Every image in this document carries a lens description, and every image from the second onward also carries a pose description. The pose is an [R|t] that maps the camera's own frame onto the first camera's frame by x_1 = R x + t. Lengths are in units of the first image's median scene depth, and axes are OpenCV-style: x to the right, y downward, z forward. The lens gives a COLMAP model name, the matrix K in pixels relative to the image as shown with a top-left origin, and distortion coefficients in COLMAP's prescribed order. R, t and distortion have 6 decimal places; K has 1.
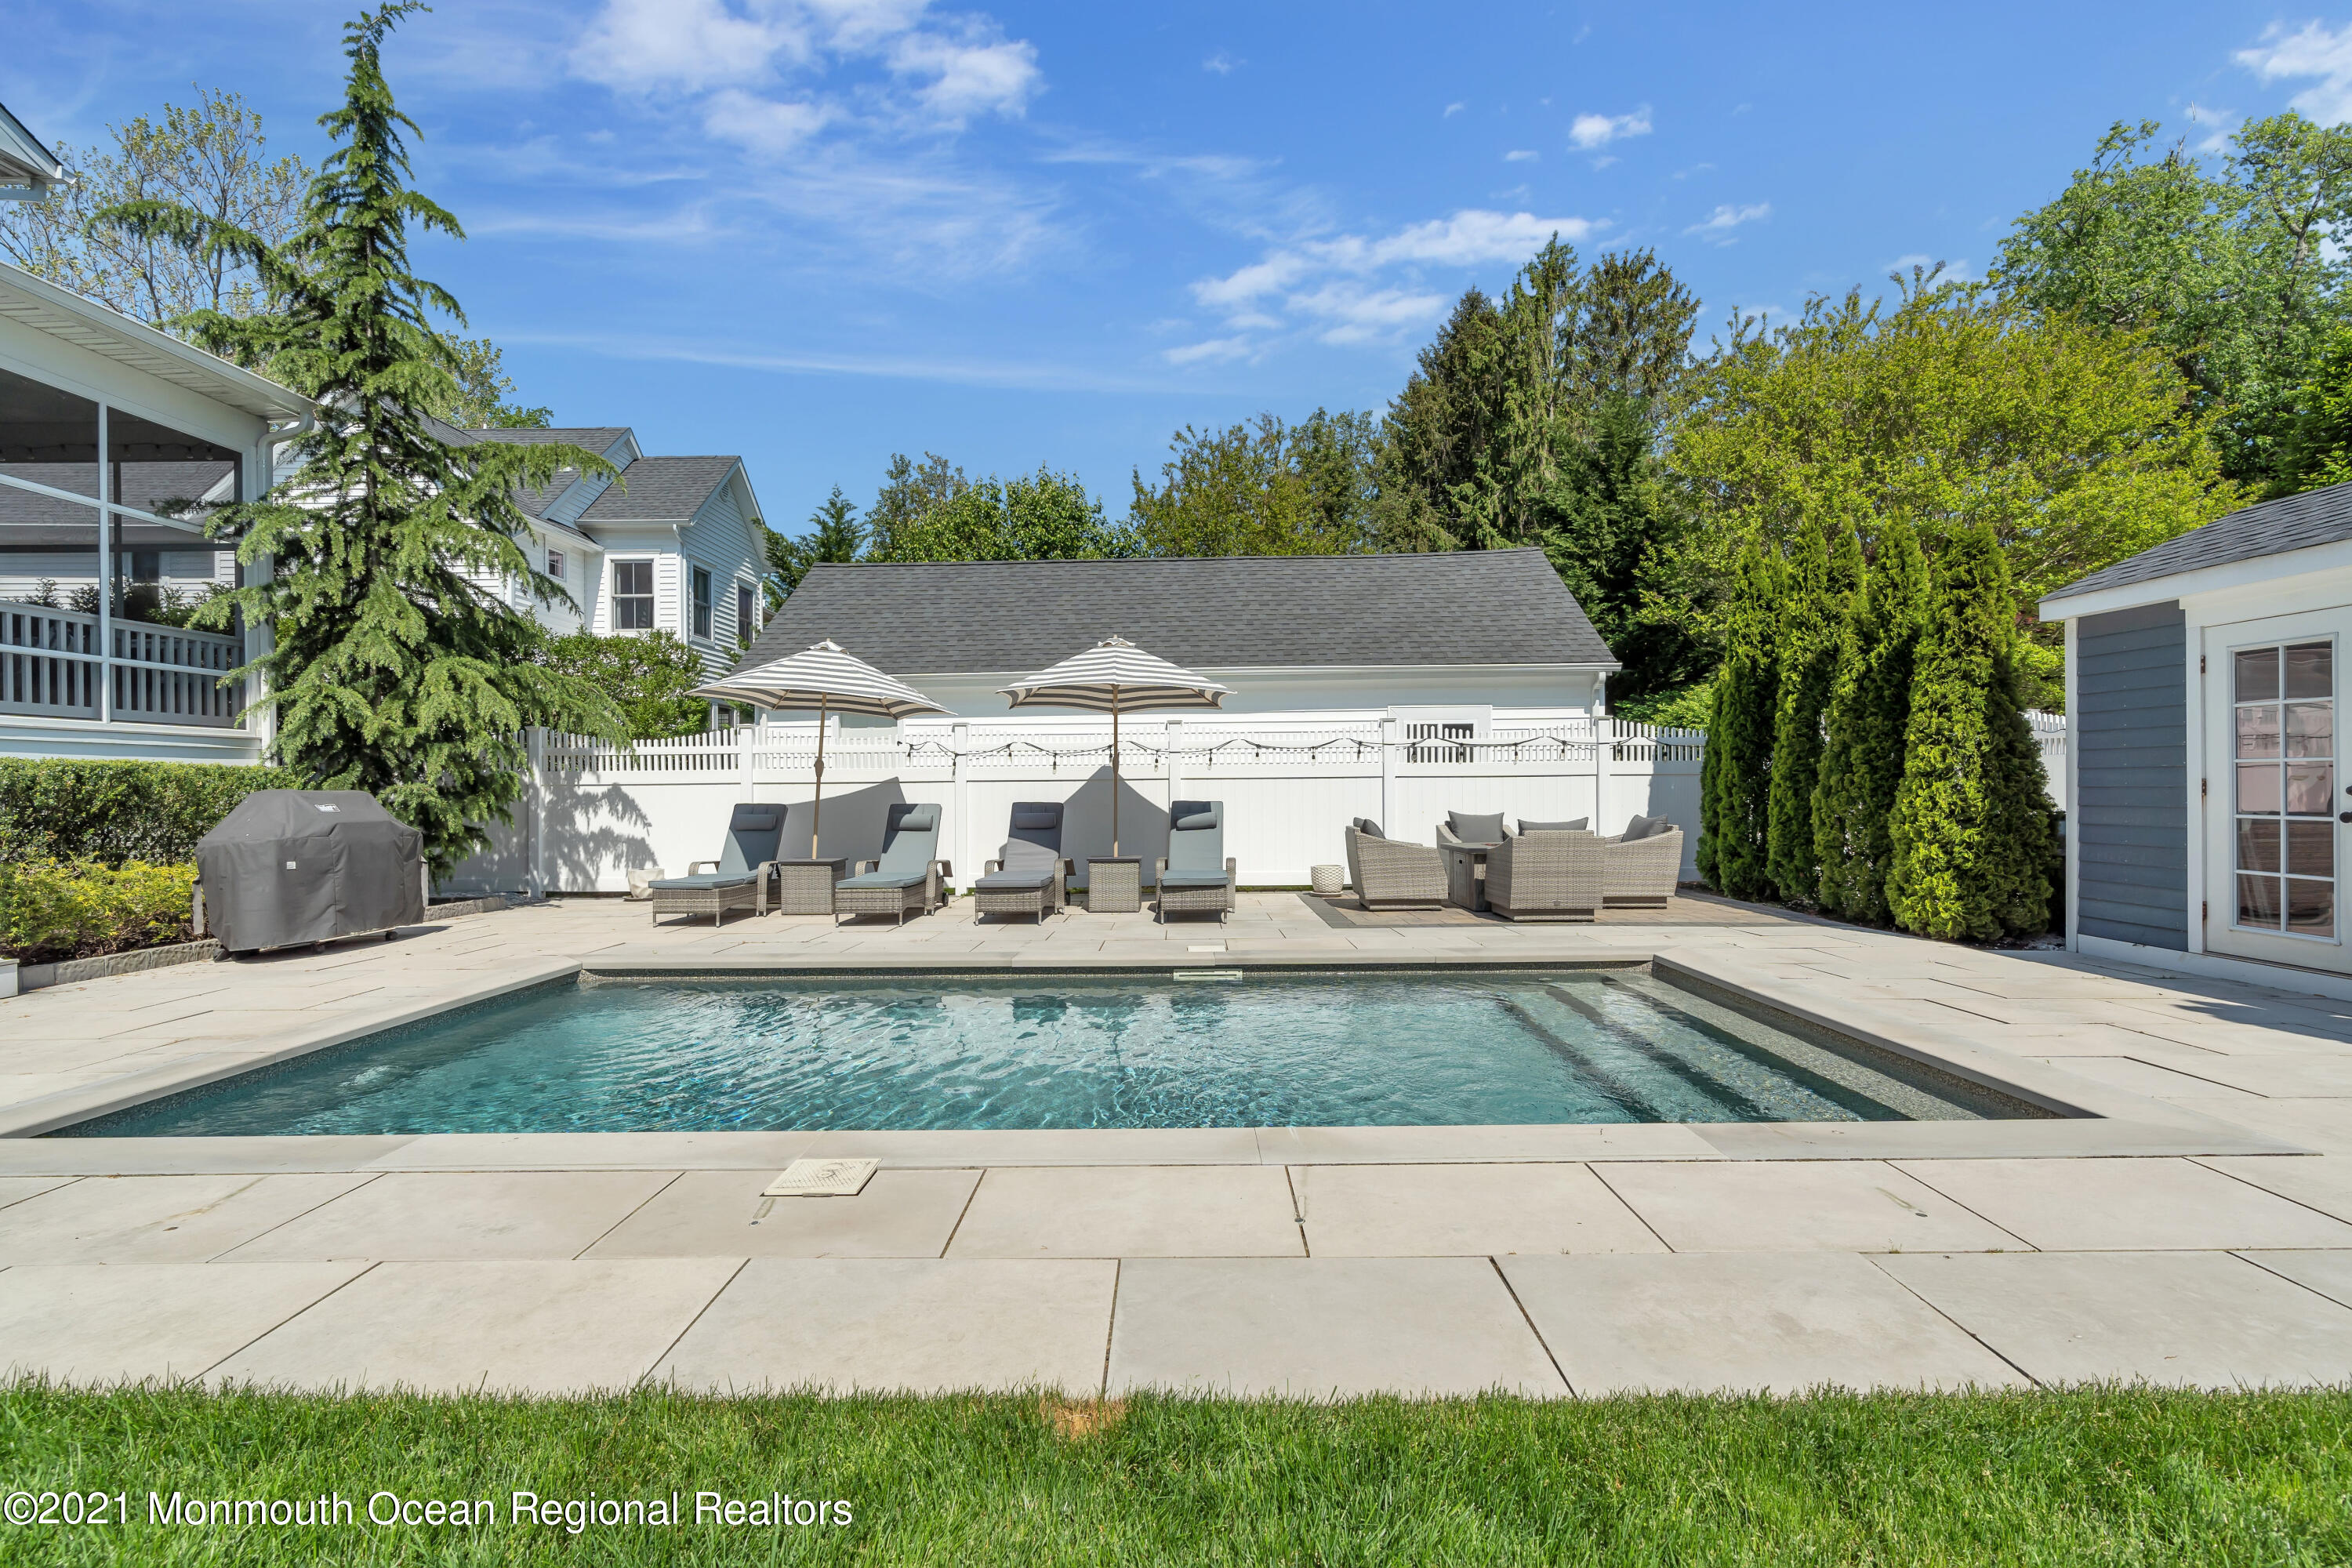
lens RADIAL K [[1071.3, 0, 1191.2], [0, 1071.3, 803.1], [0, 0, 1]] dist [-0.010502, 0.000319]
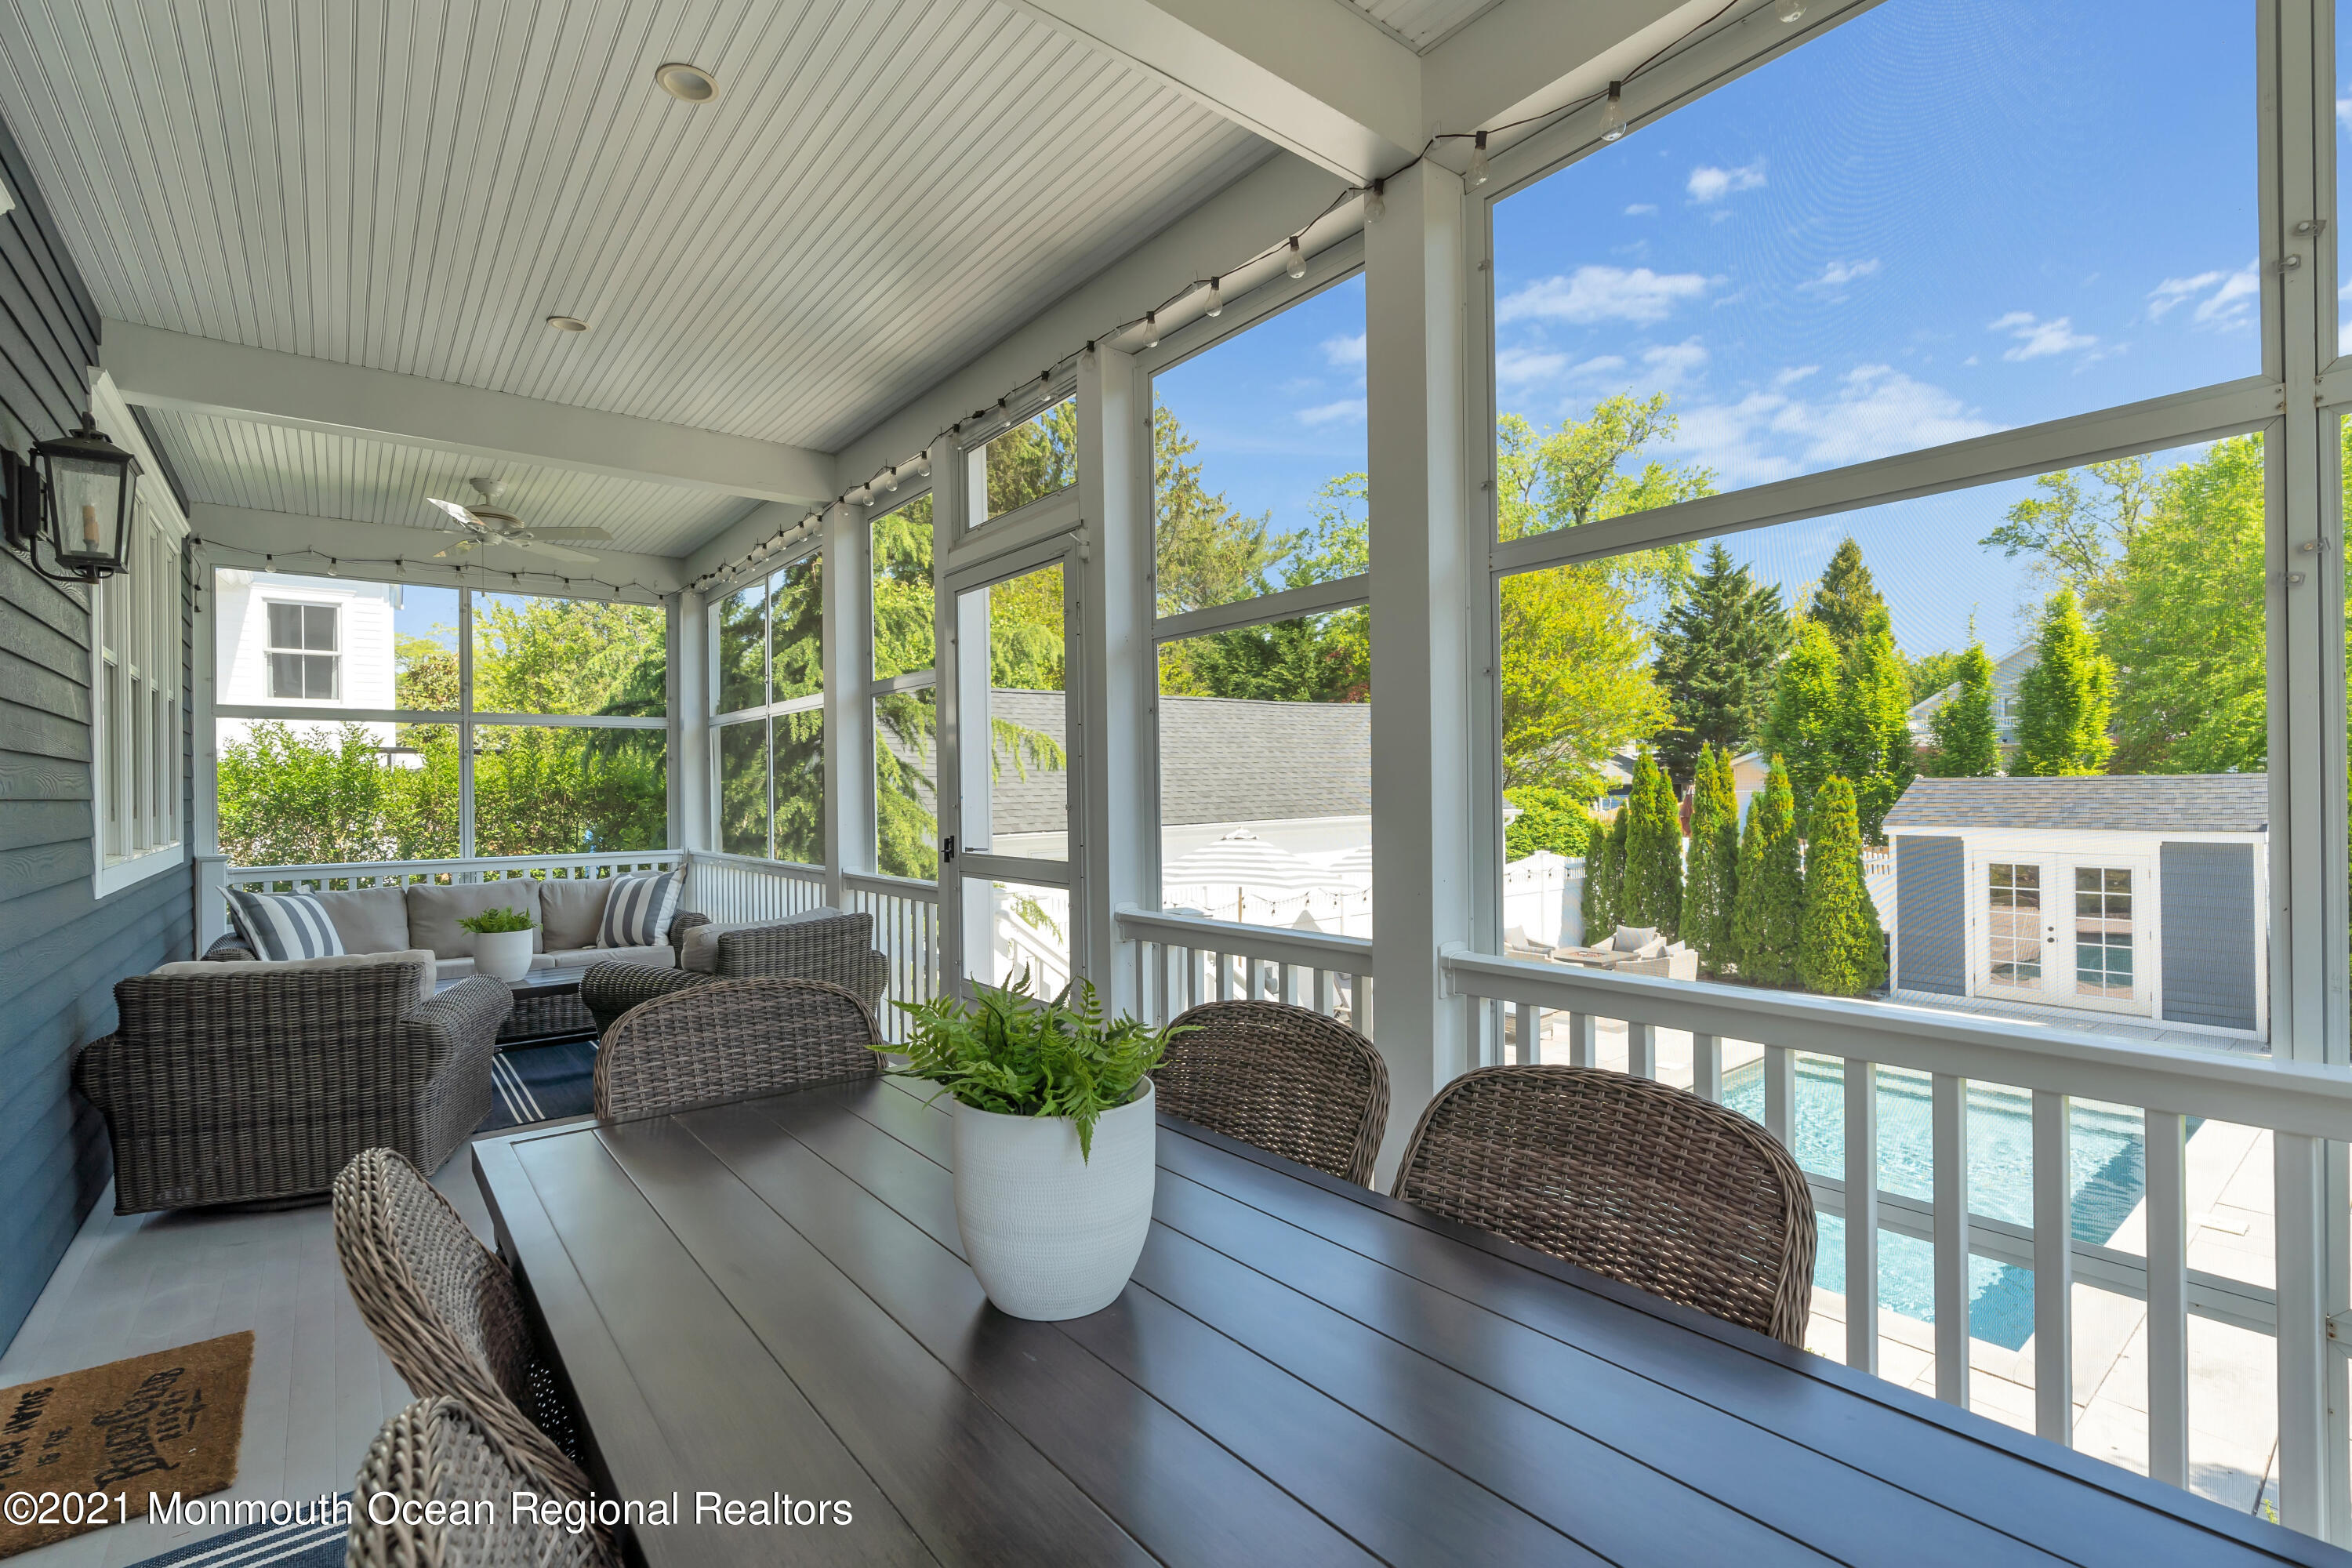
lens RADIAL K [[1071.3, 0, 1165.5], [0, 1071.3, 782.4], [0, 0, 1]] dist [-0.010502, 0.000319]
pose [[0.786421, -0.003943, 0.617678, -1.089145], [0.014594, 0.999819, -0.012199, -0.190459], [-0.617518, 0.018608, 0.786337, 0.180143]]
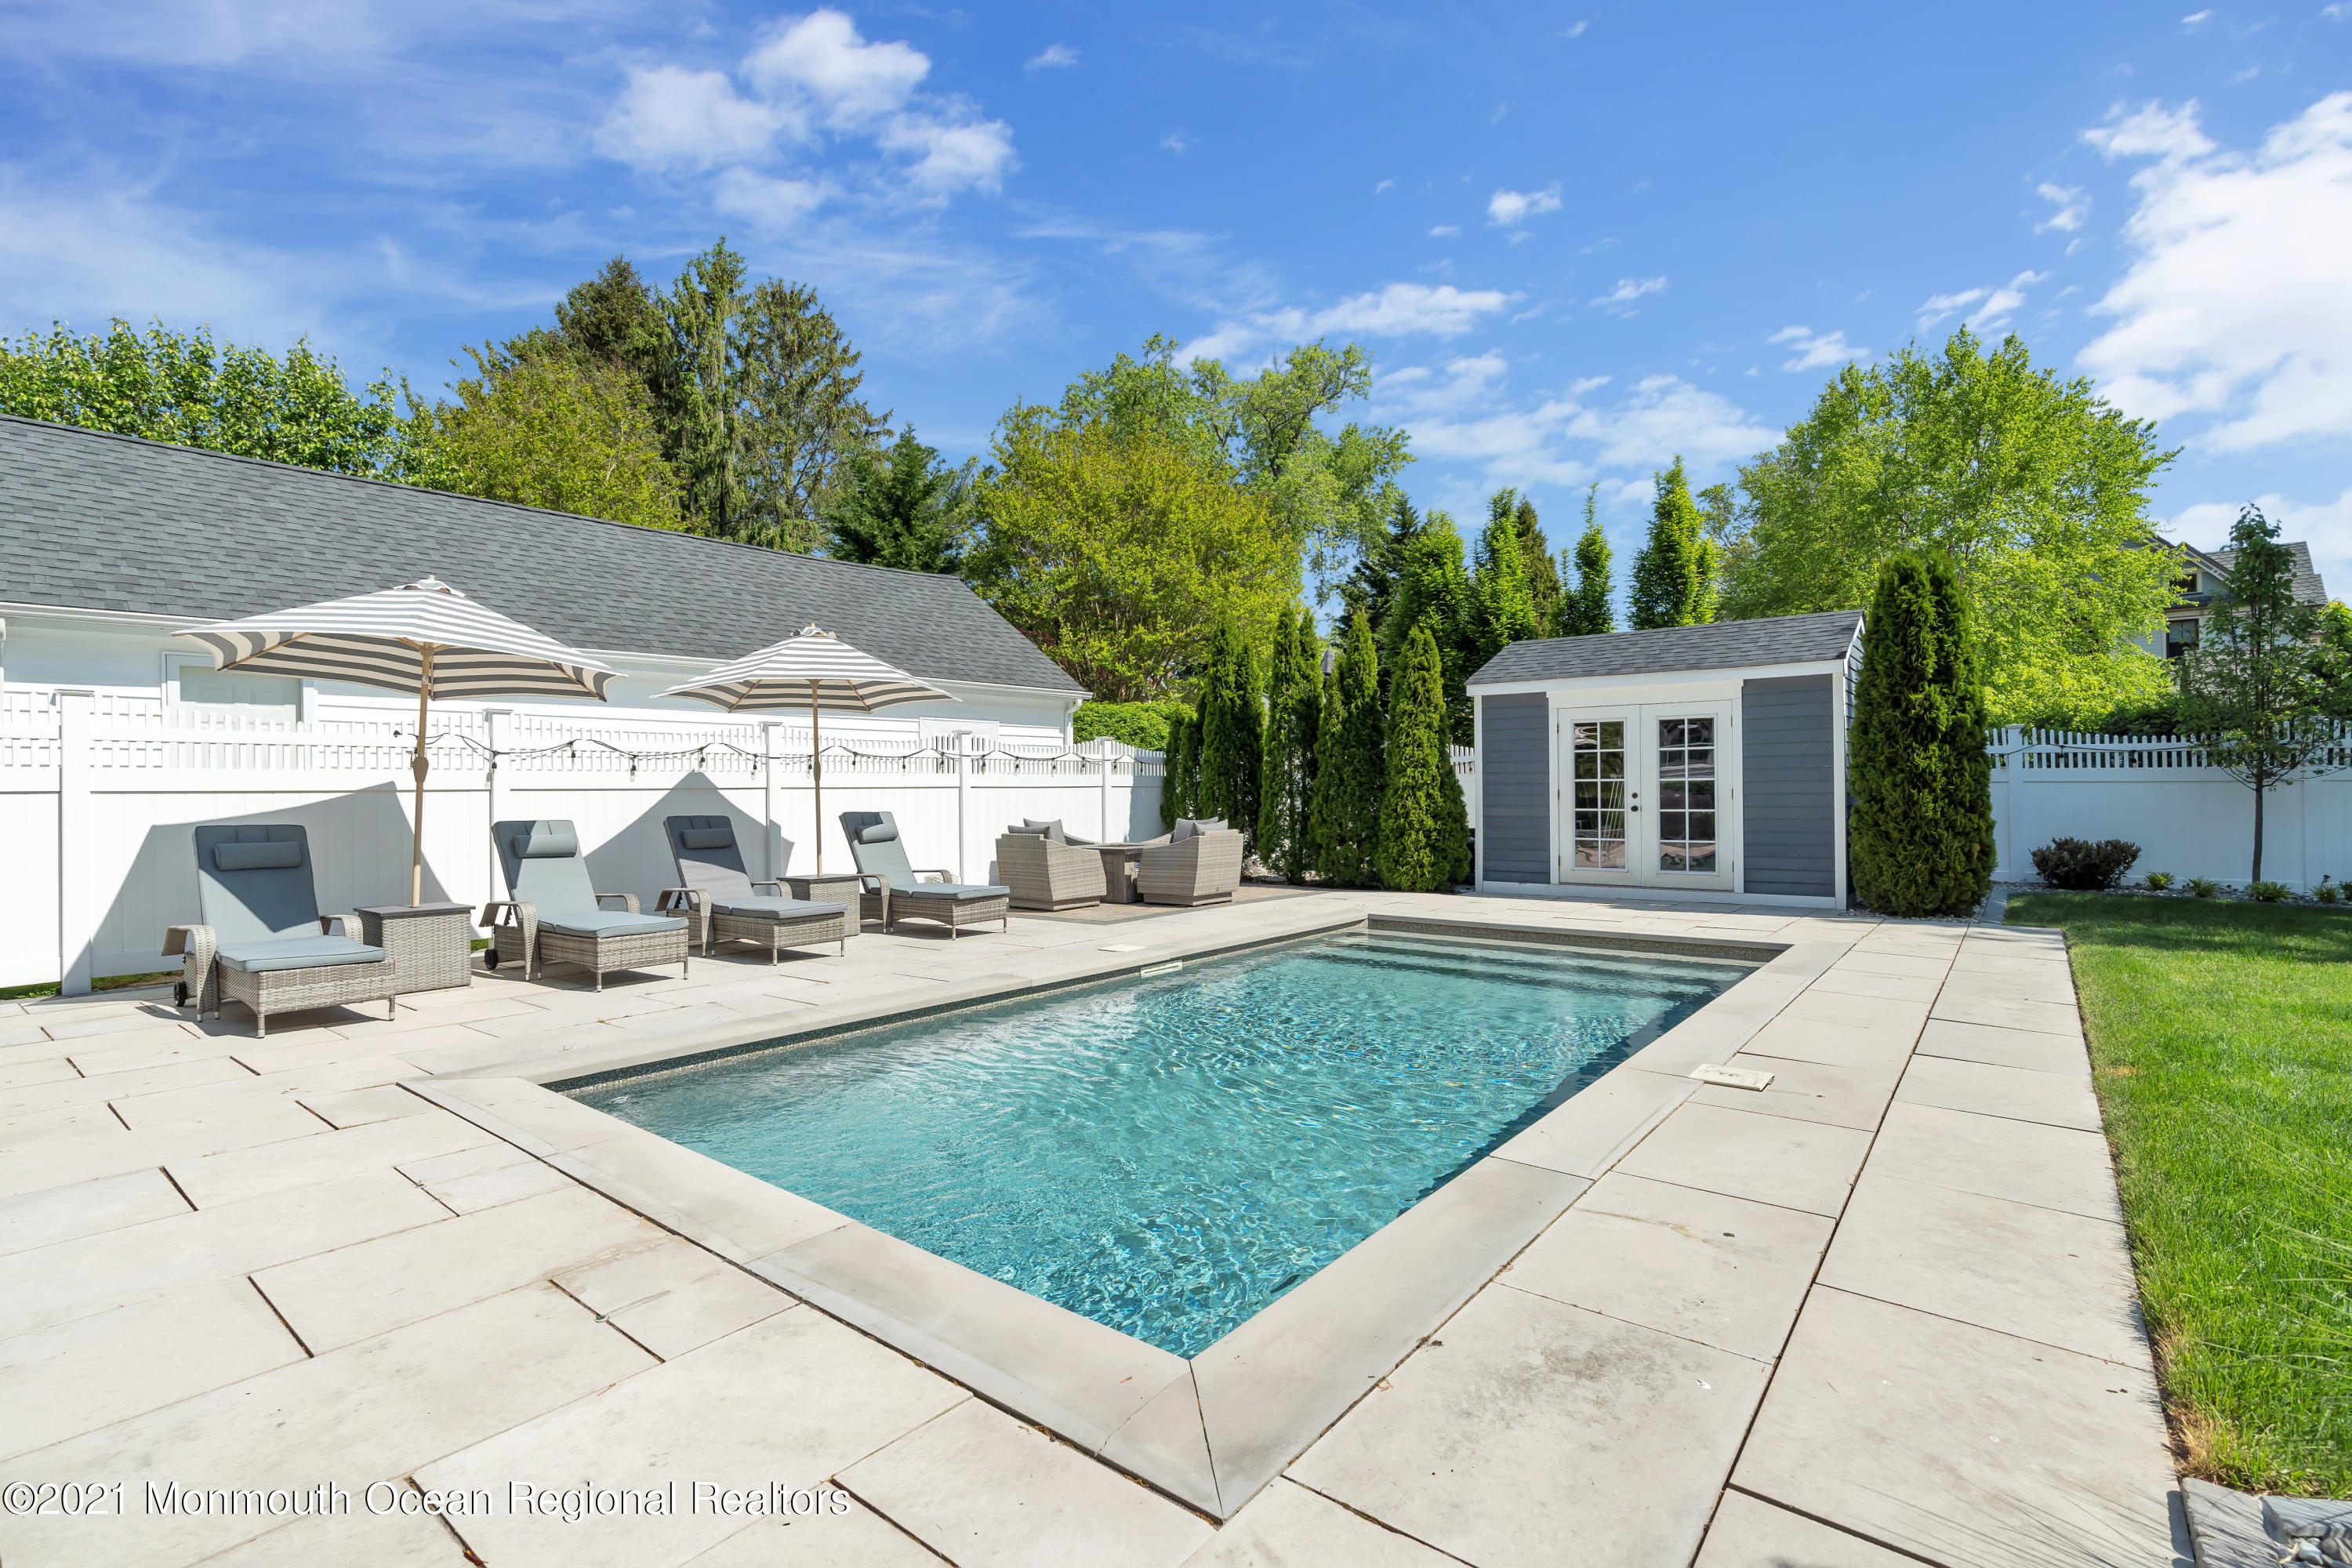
lens RADIAL K [[1071.3, 0, 1191.3], [0, 1071.3, 779.4], [0, 0, 1]] dist [-0.010502, 0.000319]
pose [[0.625981, 0.011501, 0.779754, -0.564528], [0.013437, 0.999584, -0.025531, -0.001818], [-0.779723, 0.026459, 0.625566, 0.206711]]
